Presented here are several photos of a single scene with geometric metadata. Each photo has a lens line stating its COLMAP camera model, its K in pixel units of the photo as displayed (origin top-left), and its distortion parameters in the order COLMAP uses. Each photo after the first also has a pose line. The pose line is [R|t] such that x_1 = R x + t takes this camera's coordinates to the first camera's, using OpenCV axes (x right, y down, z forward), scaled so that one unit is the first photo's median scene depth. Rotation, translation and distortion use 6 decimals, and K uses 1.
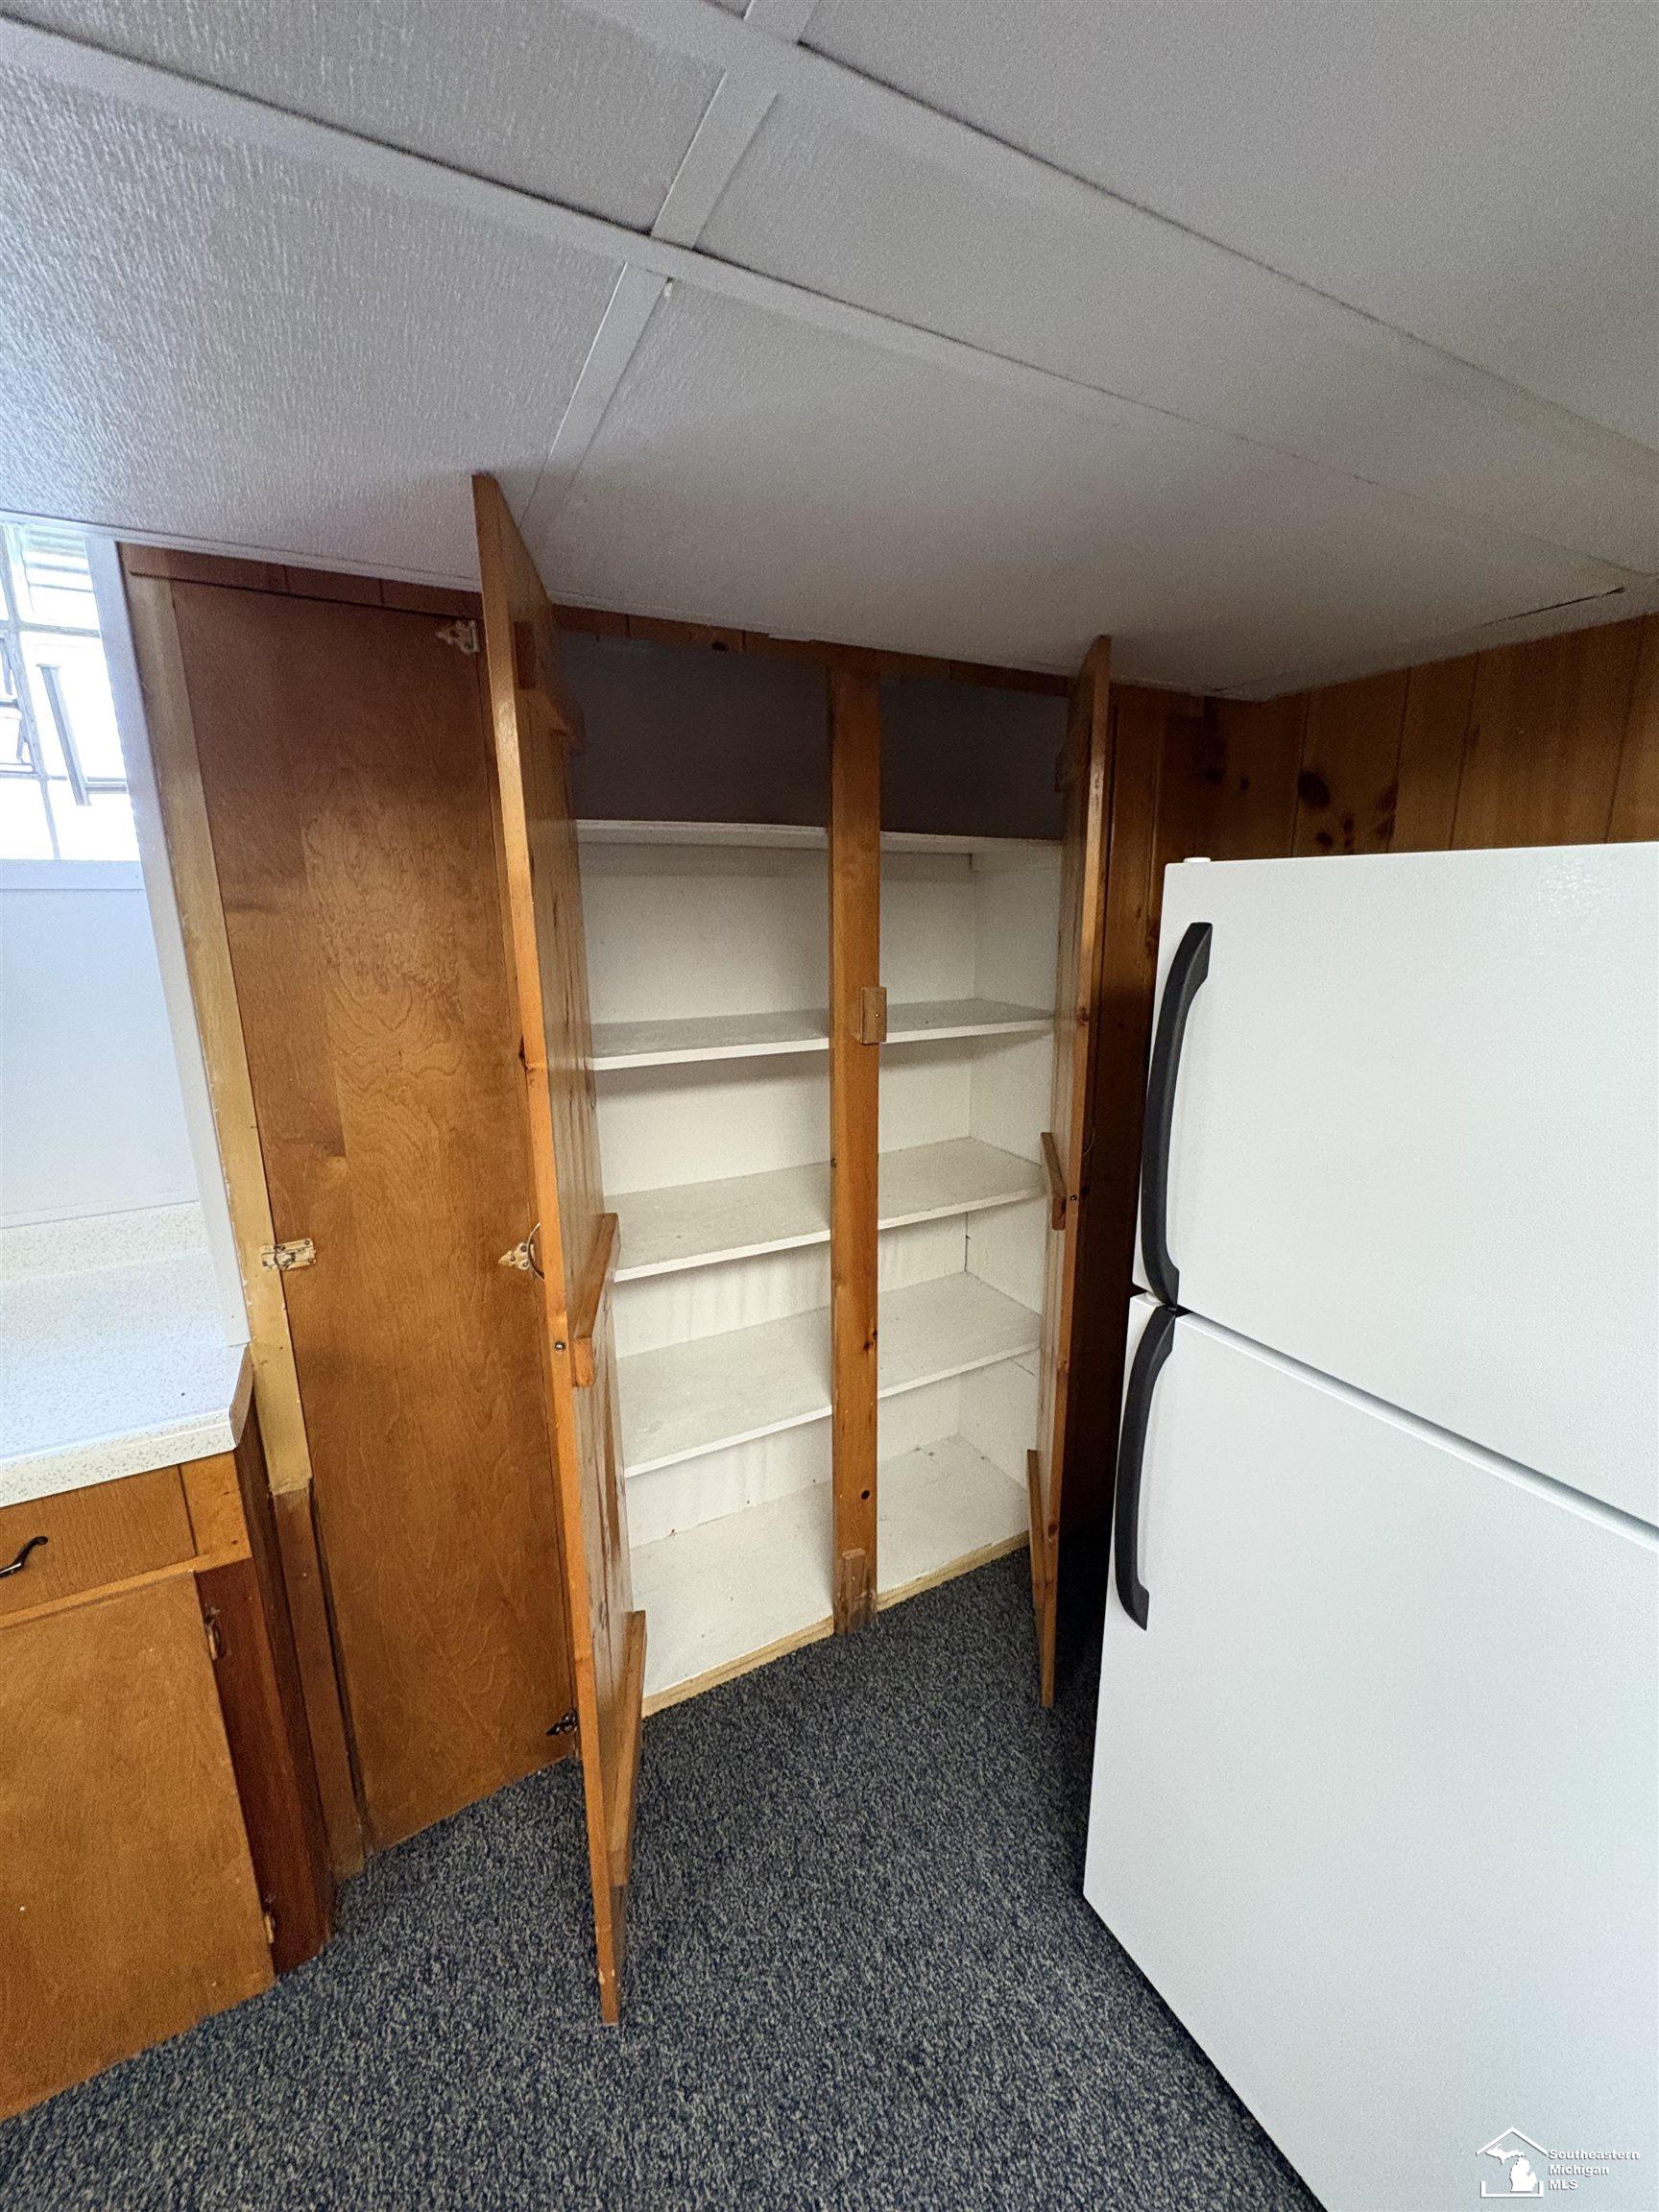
lens RADIAL K [[878.4, 0, 828.6], [0, 878.4, 1099.3], [0, 0, 1]] dist [-0.000598, 0.000794]
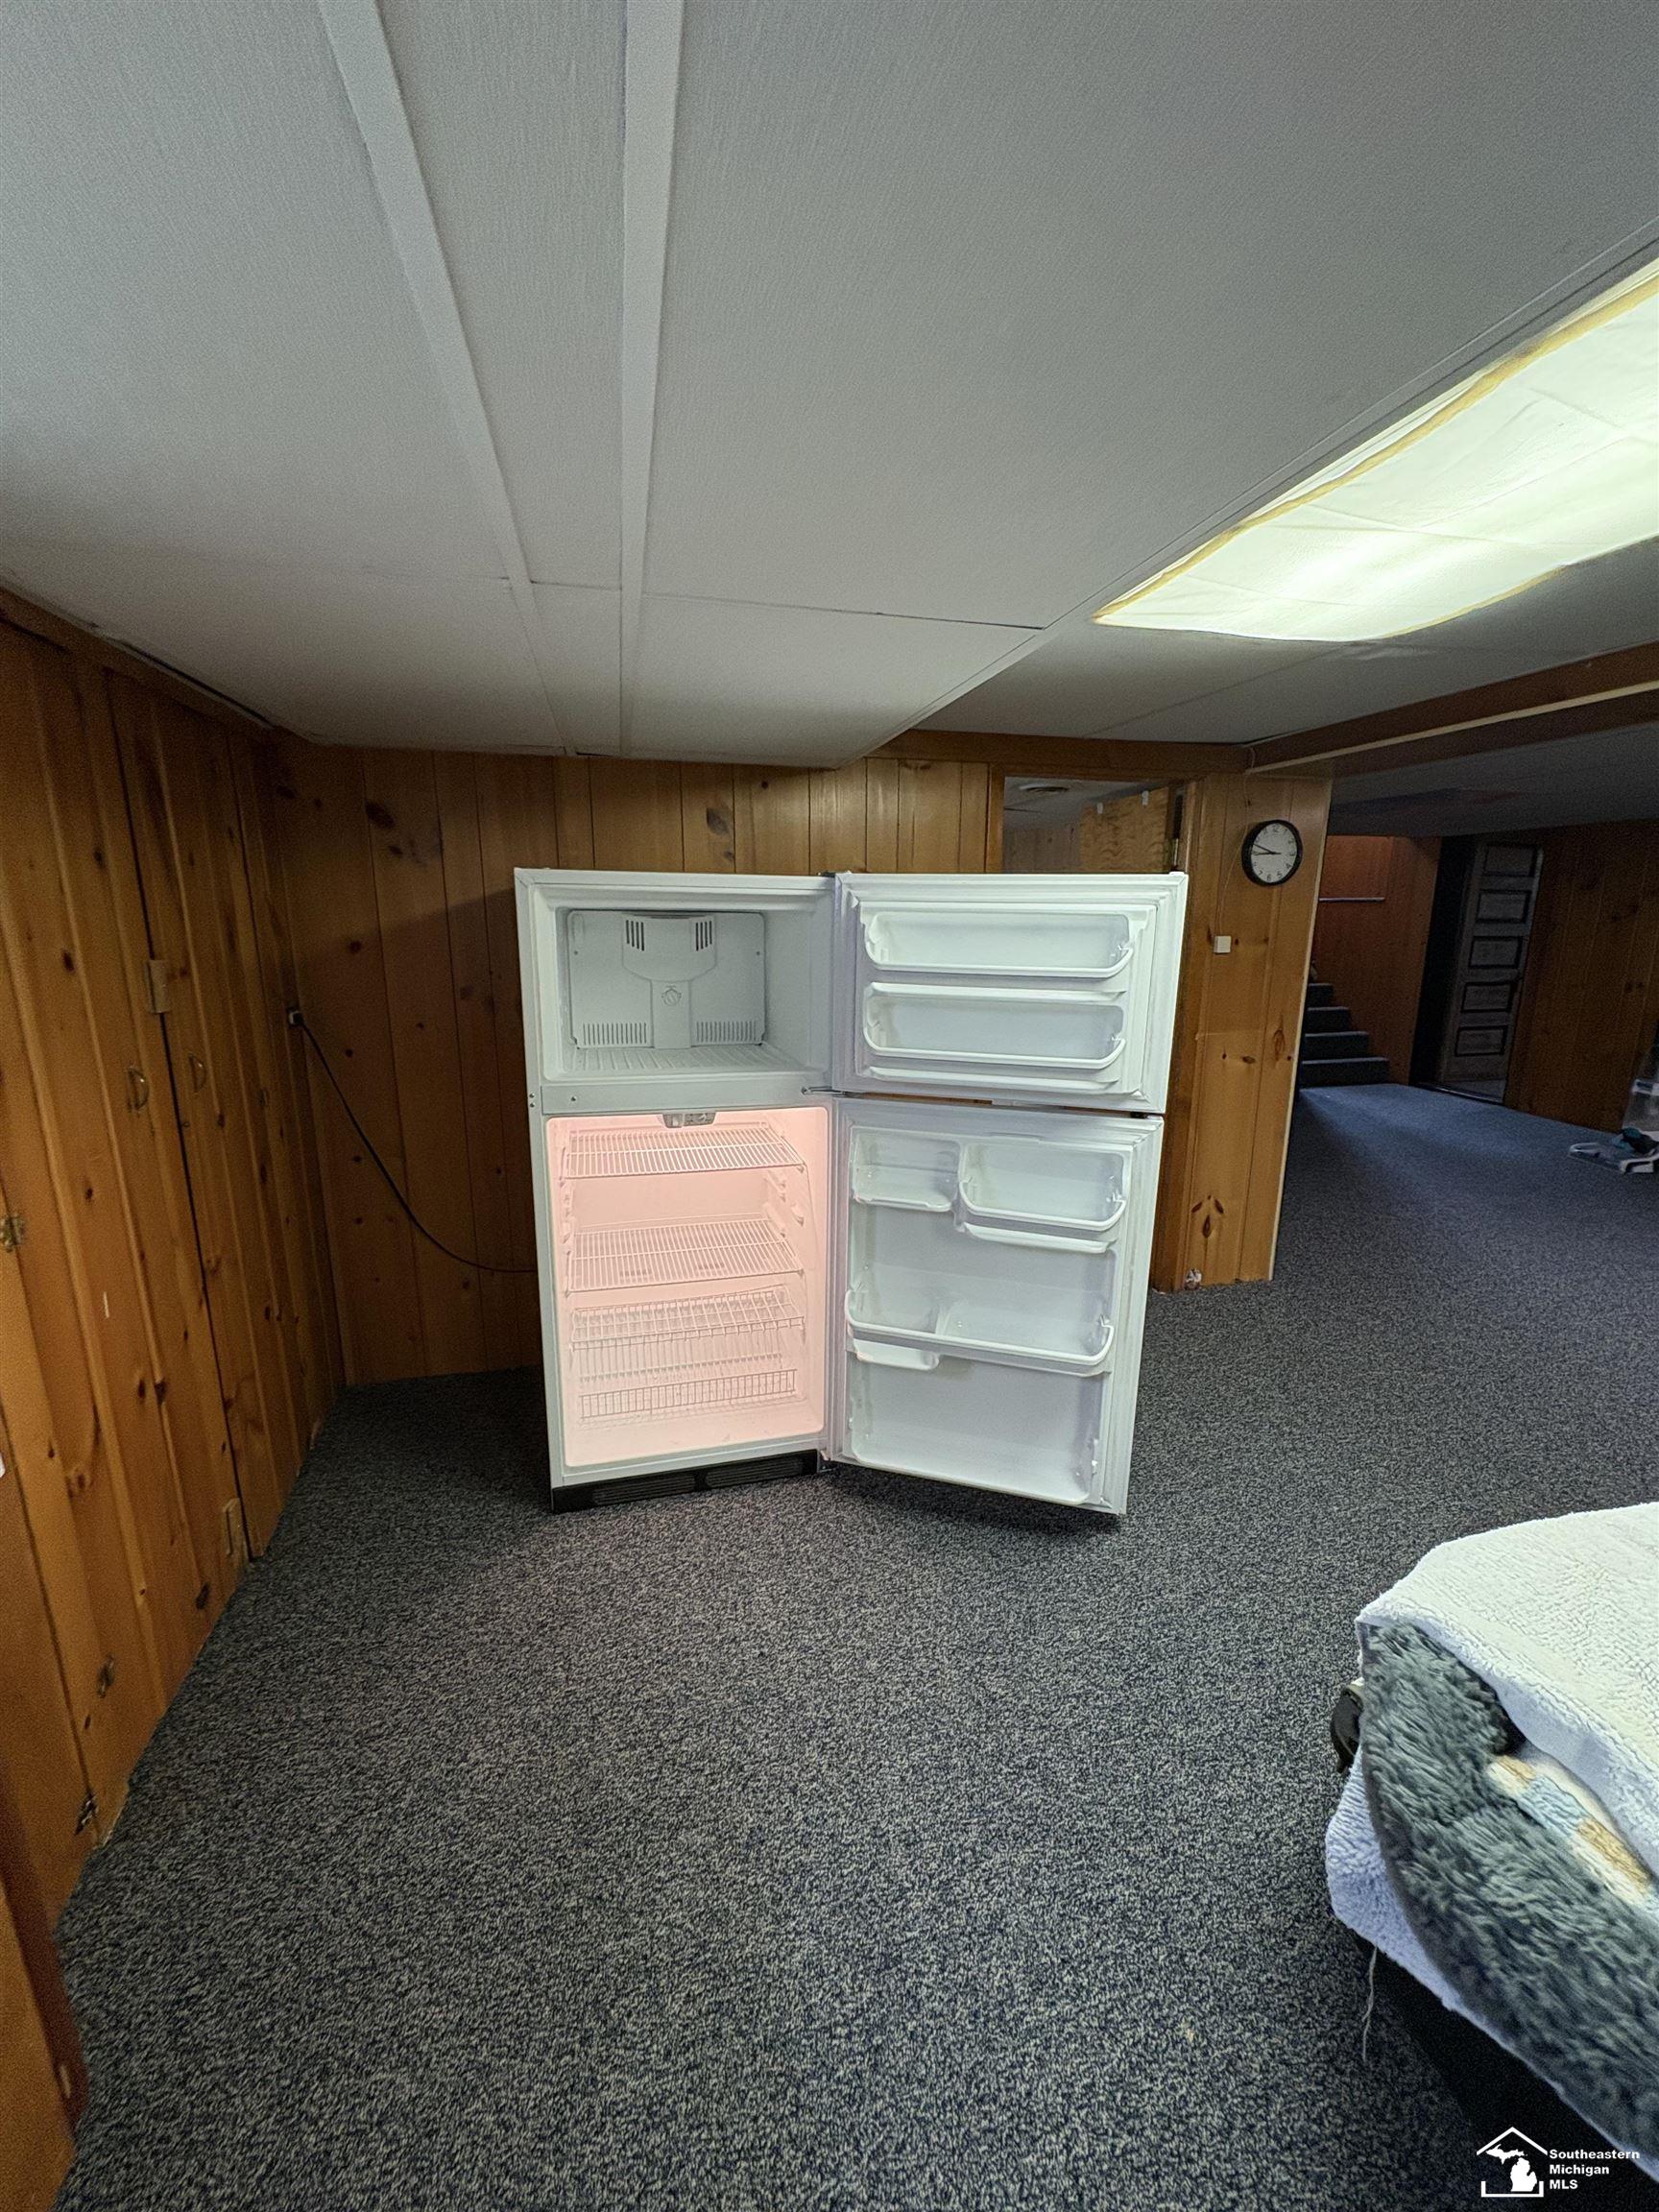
lens RADIAL K [[878.4, 0, 821.5], [0, 878.4, 1107.7], [0, 0, 1]] dist [-0.000598, 0.000794]
pose [[0.256252, -0.188927, 0.947967, -0.954581], [0.196984, 0.970340, 0.140137, 0.072043], [-0.946326, 0.150824, 0.285867, -0.043598]]
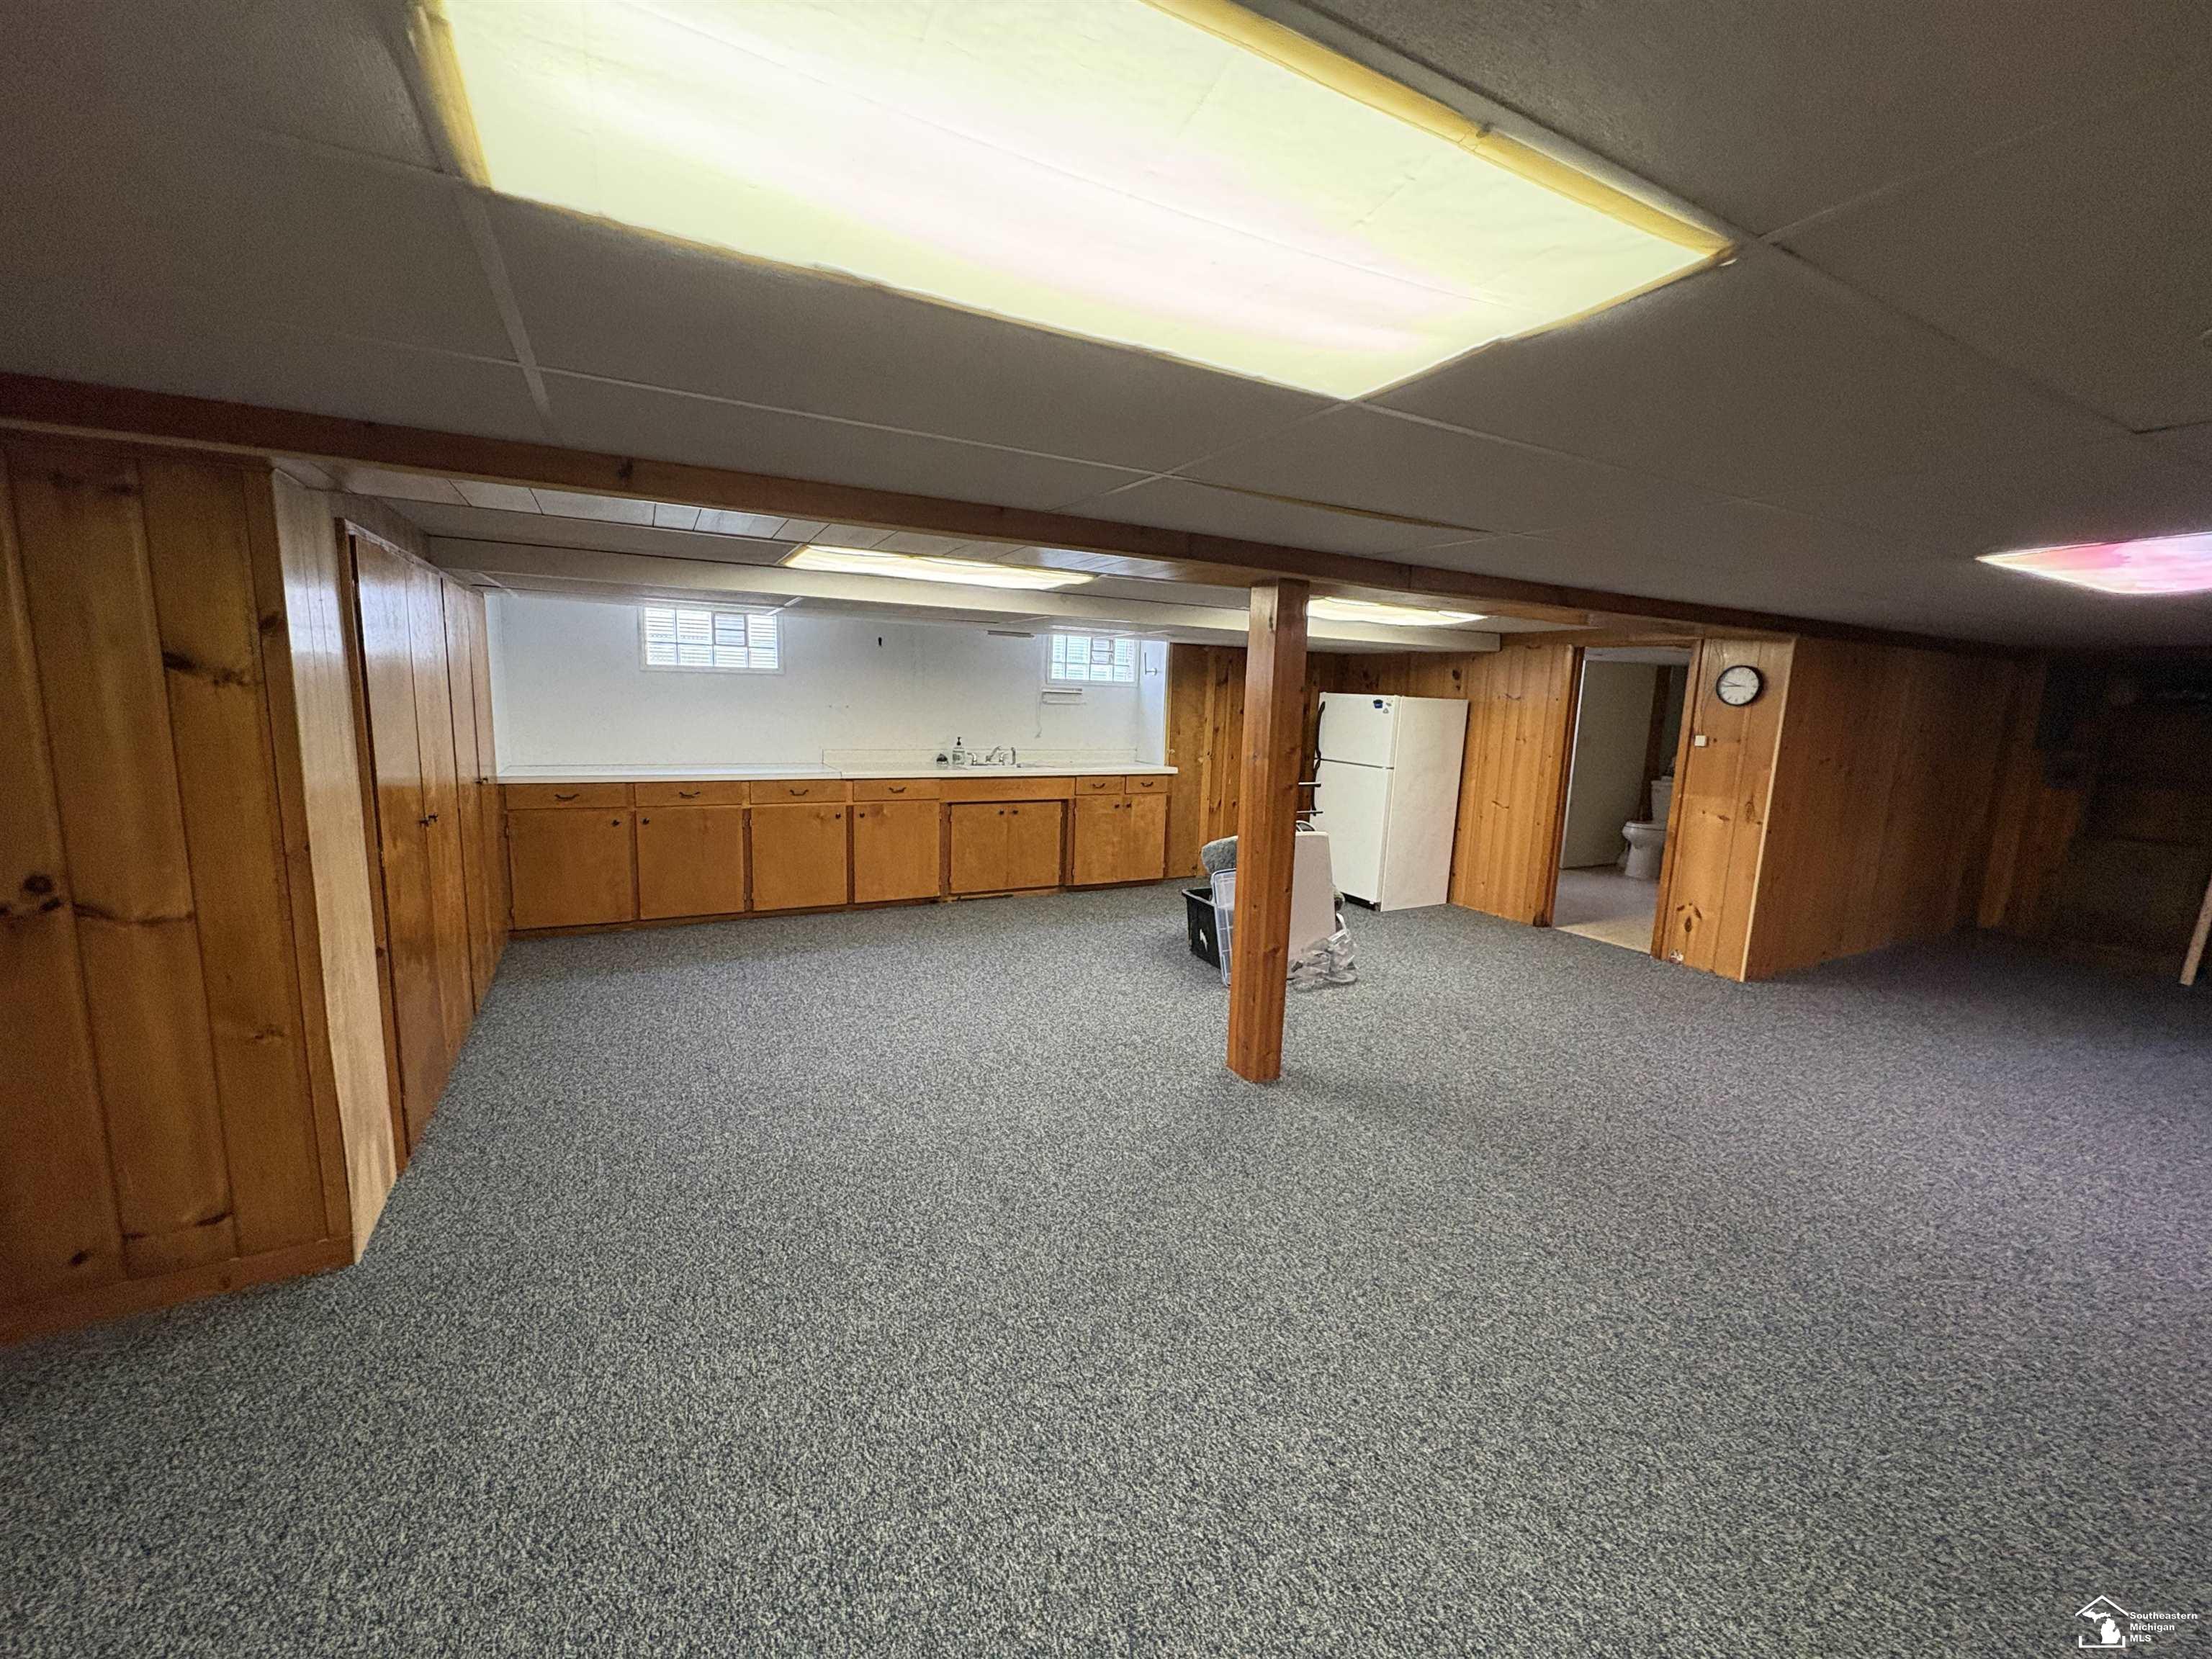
lens RADIAL K [[878.4, 0, 1110.6], [0, 878.4, 824.2], [0, 0, 1]] dist [-0.000598, 0.000794]
pose [[0.998409, 0.053976, 0.016330, -0.957981], [-0.052842, 0.996591, -0.063354, 0.926458], [-0.019694, 0.062391, 0.997857, -4.187435]]
